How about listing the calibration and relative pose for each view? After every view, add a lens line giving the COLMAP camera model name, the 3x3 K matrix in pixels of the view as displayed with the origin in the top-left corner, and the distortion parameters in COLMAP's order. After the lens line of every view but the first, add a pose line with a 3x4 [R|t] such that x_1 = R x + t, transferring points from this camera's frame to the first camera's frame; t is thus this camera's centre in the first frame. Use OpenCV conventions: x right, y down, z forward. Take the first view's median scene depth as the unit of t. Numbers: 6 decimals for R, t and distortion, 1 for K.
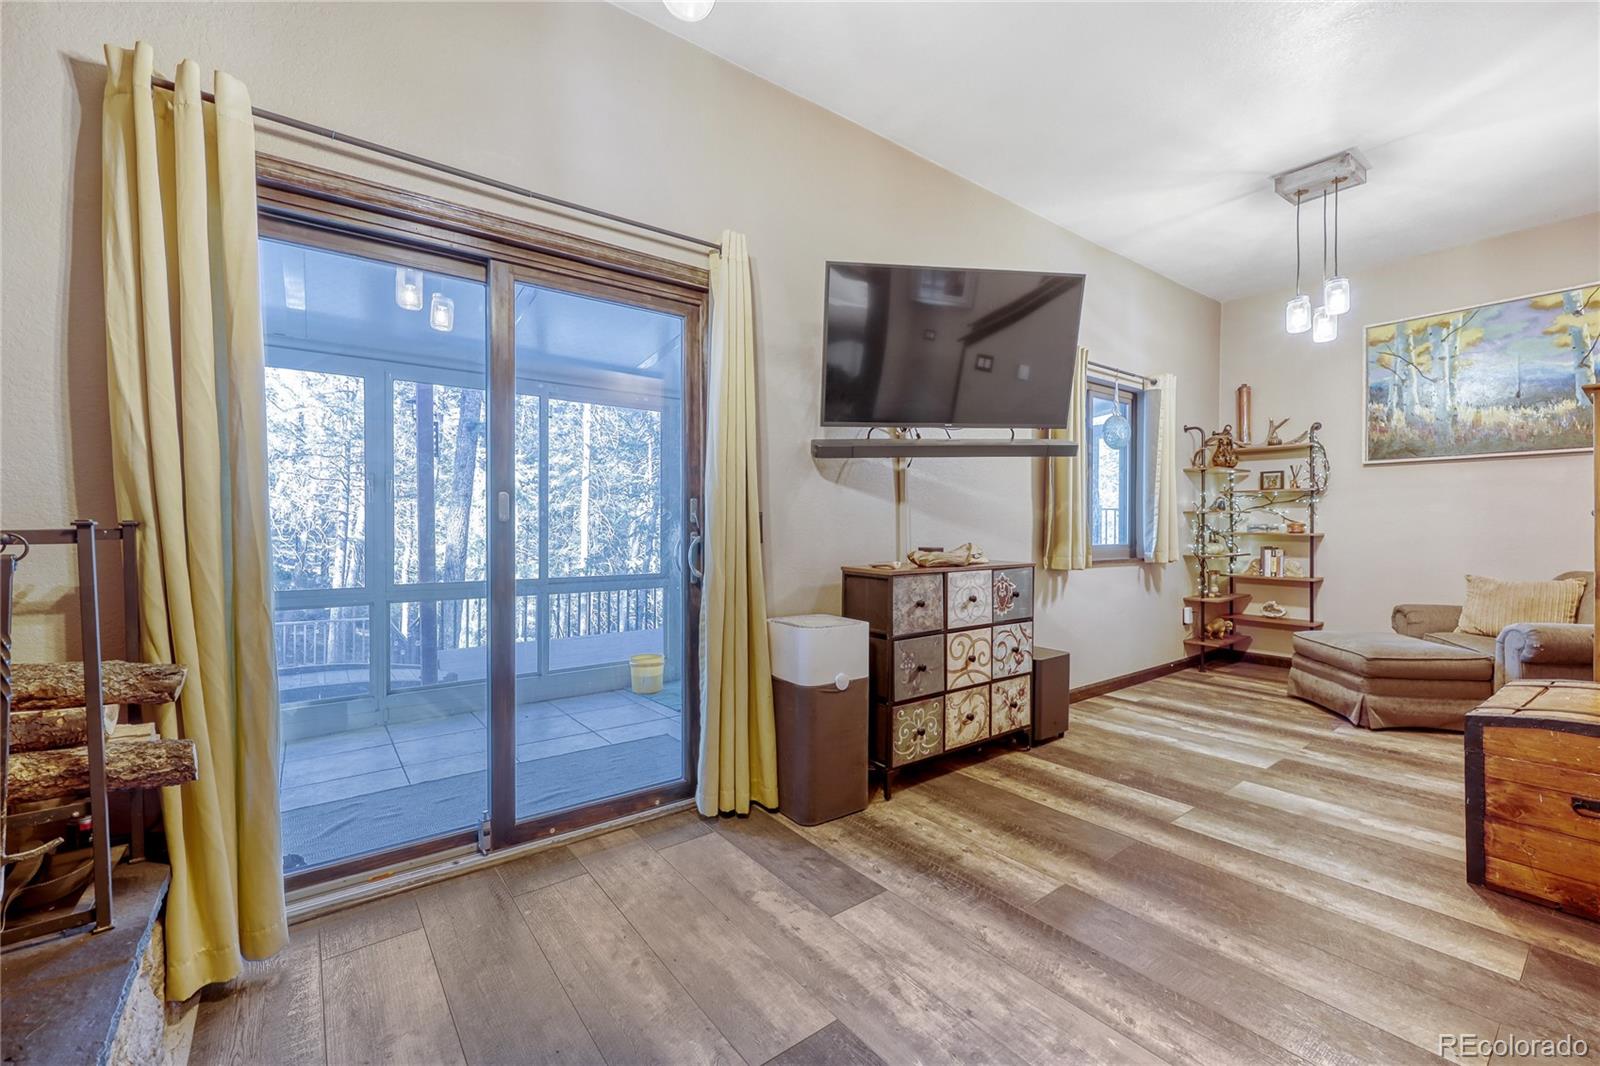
lens RADIAL K [[655.0, 0, 799.5], [0, 655.0, 536.6], [0, 0, 1]] dist [-0.005582, 0.002221]
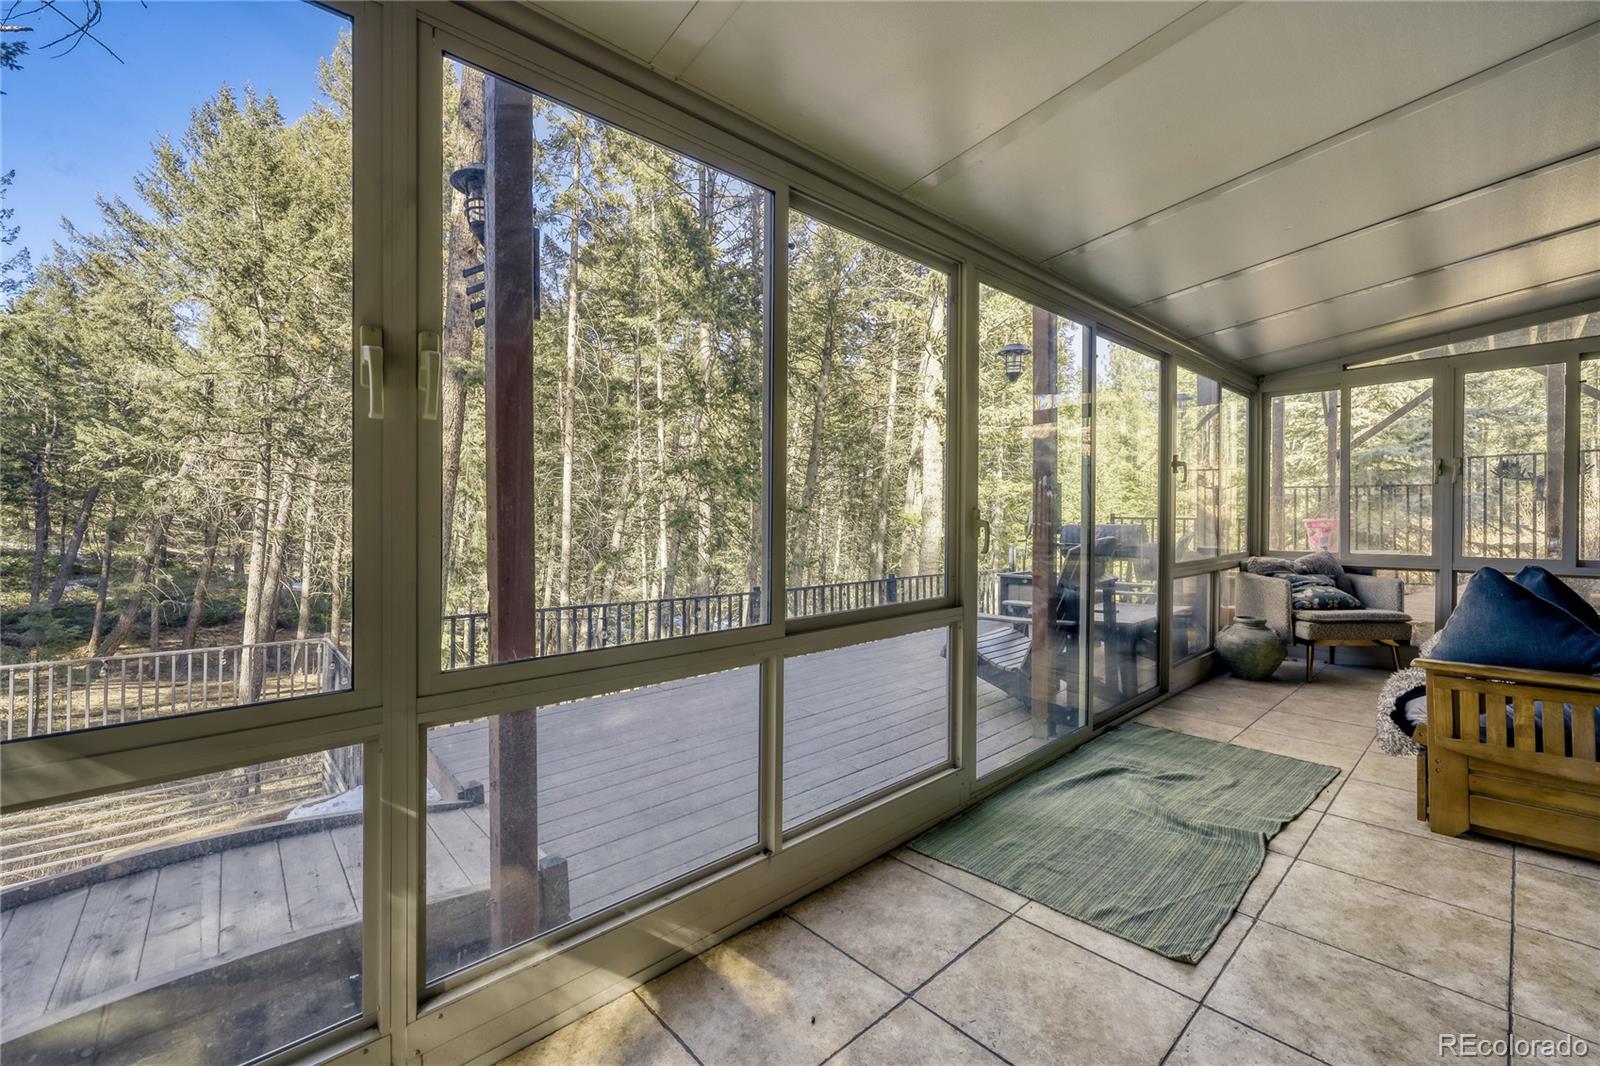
lens RADIAL K [[655.0, 0, 812.1], [0, 655.0, 524.2], [0, 0, 1]] dist [-0.005582, 0.002221]
pose [[0.995869, 0.000671, 0.090801, -0.068428], [-0.000045, 0.999976, -0.006897, -0.000098], [-0.090803, 0.006865, 0.995845, 0.096758]]
